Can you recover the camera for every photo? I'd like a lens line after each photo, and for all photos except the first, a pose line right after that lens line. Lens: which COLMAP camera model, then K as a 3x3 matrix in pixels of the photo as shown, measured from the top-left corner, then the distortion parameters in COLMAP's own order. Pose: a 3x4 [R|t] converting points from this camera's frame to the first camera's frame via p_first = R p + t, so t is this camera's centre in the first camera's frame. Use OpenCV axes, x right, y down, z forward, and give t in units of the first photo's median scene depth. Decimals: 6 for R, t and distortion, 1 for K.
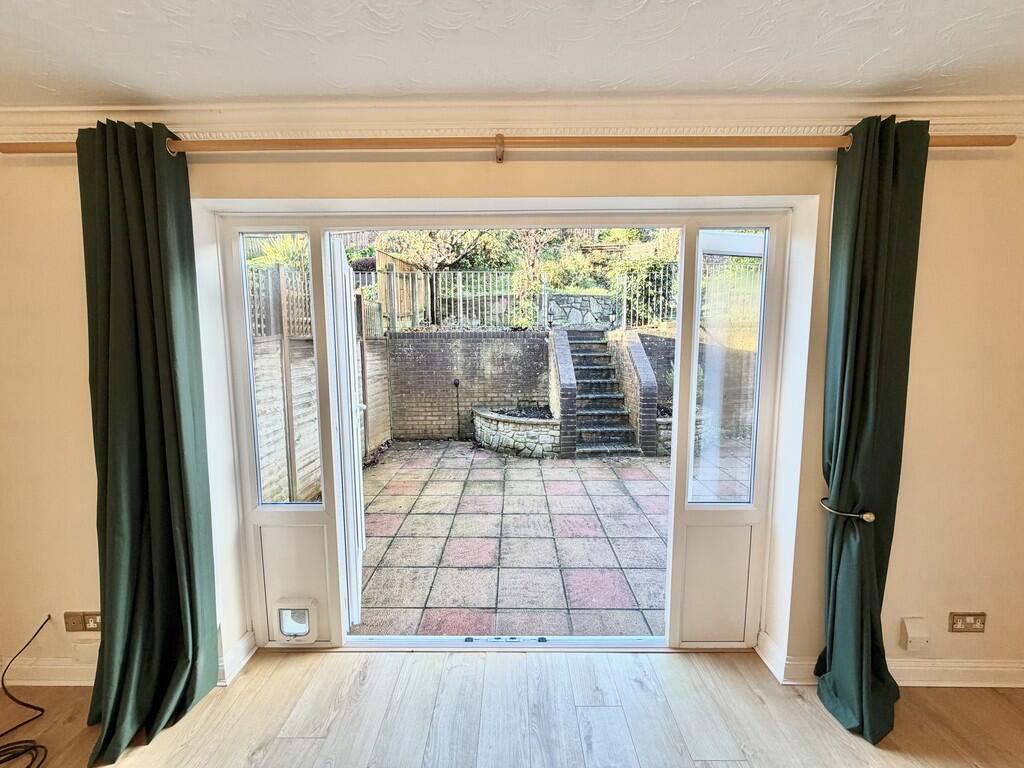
lens RADIAL K [[409.5, 0, 508.1], [0, 409.5, 380.9], [0, 0, 1]] dist [-0.000809, 0.000066]
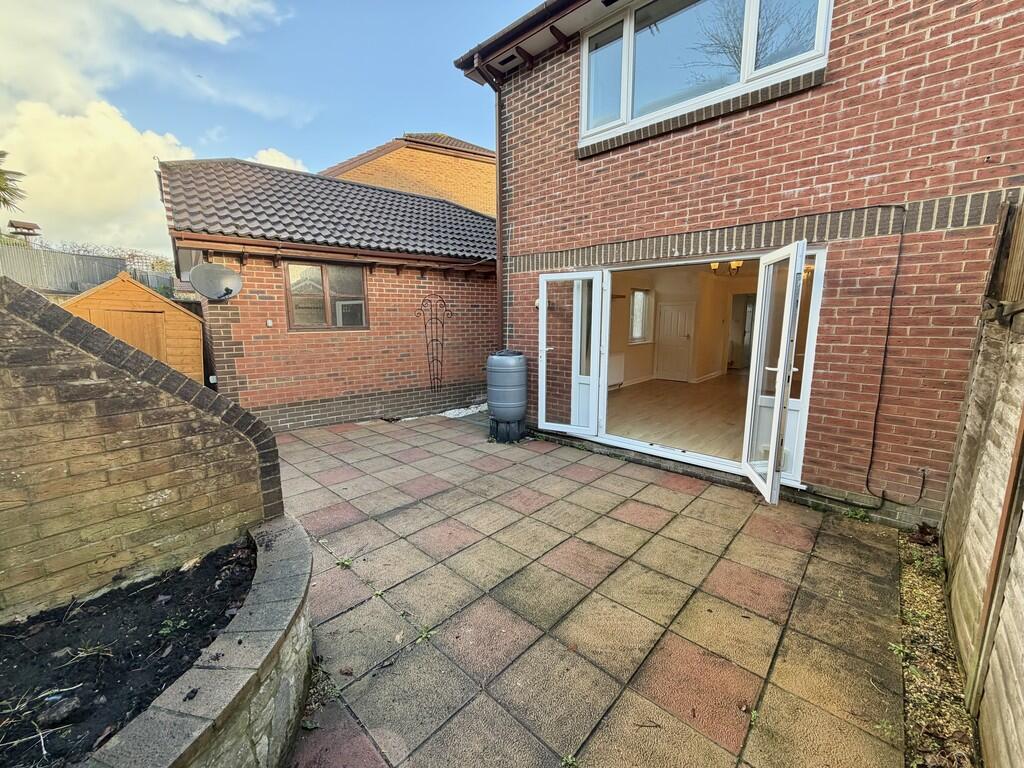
lens RADIAL K [[409.5, 0, 507.9], [0, 409.5, 382.9], [0, 0, 1]] dist [-0.000809, 0.000066]
pose [[-0.740505, -0.098115, 0.664851, -0.244815], [0.077147, 0.970336, 0.229123, -0.088456], [-0.667609, 0.220958, -0.710969, 0.927453]]
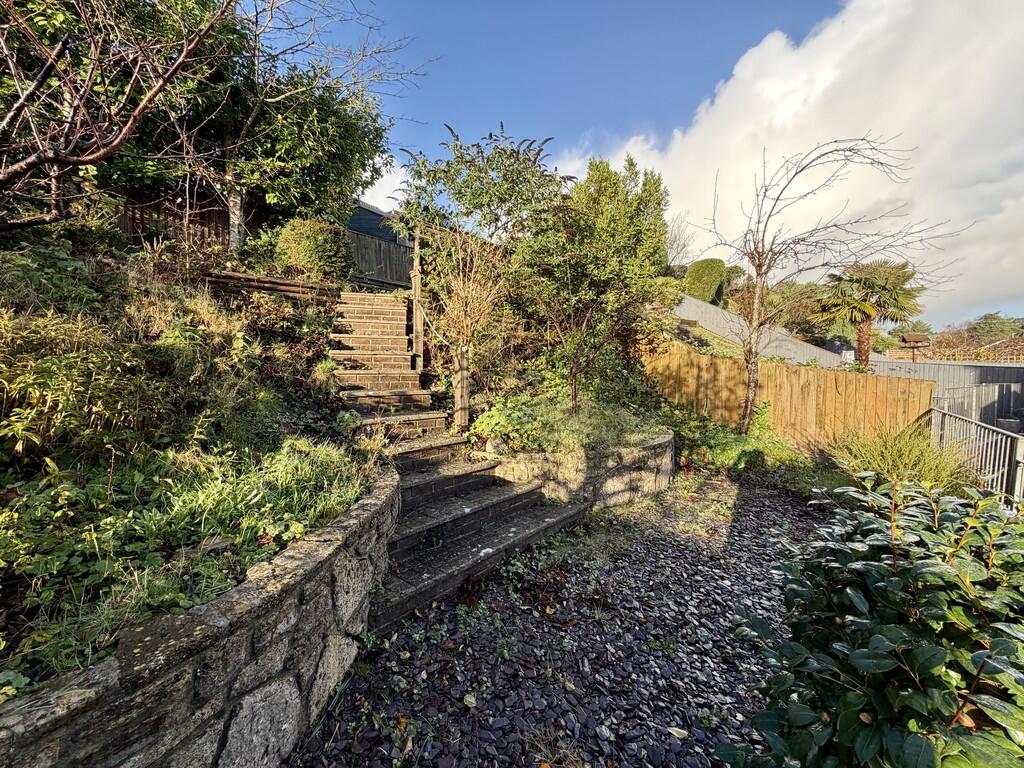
lens RADIAL K [[409.5, 0, 509.2], [0, 409.5, 385.1], [0, 0, 1]] dist [-0.000809, 0.000066]
pose [[0.647883, -0.014013, 0.761611, 0.156081], [0.074159, 0.996242, -0.044755, -0.390166], [-0.758122, 0.085476, 0.646487, 1.157497]]
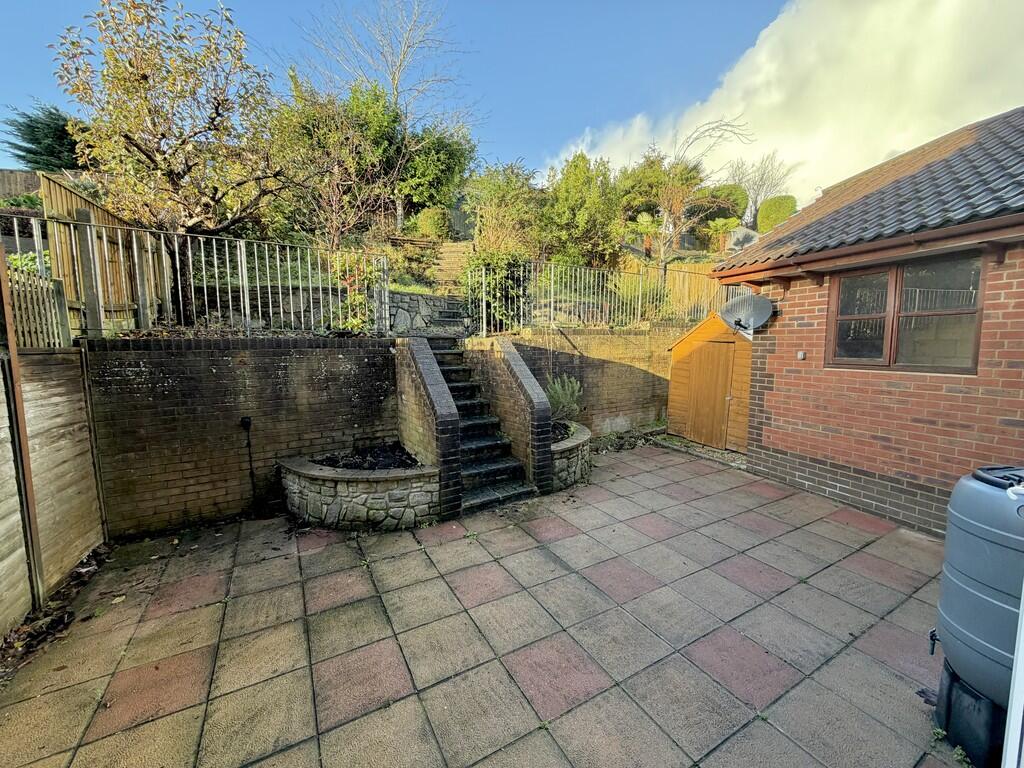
lens RADIAL K [[409.5, 0, 510.6], [0, 409.5, 381.3], [0, 0, 1]] dist [-0.000809, 0.000066]
pose [[0.862717, -0.048300, 0.503375, -0.090655], [0.053831, 0.998544, 0.003554, -0.037790], [-0.502814, 0.024031, 0.864060, 0.283516]]
